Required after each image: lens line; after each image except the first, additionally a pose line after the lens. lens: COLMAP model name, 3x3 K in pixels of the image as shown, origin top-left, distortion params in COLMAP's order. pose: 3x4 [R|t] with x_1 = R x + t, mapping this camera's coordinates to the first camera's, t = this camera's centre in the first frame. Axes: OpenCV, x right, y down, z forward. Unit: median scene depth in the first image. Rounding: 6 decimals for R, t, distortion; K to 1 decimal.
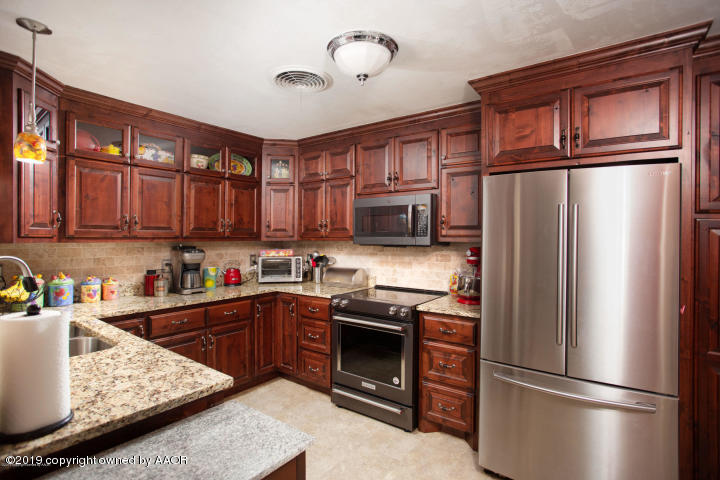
lens RADIAL K [[367.1, 0, 359.3], [0, 367.1, 236.4], [0, 0, 1]] dist [-0.045299, 0.014132]
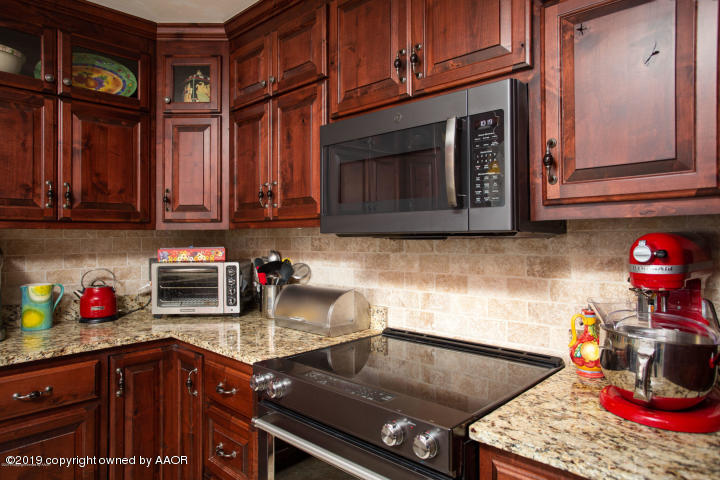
lens RADIAL K [[452.4, 0, 352.0], [0, 452.4, 217.2], [0, 0, 1]] dist [-0.011152, 0.002052]
pose [[0.988506, -0.012421, -0.150670, 0.091112], [0.005661, 0.998961, -0.045210, 0.025075], [0.151075, 0.043837, 0.987550, 0.466903]]
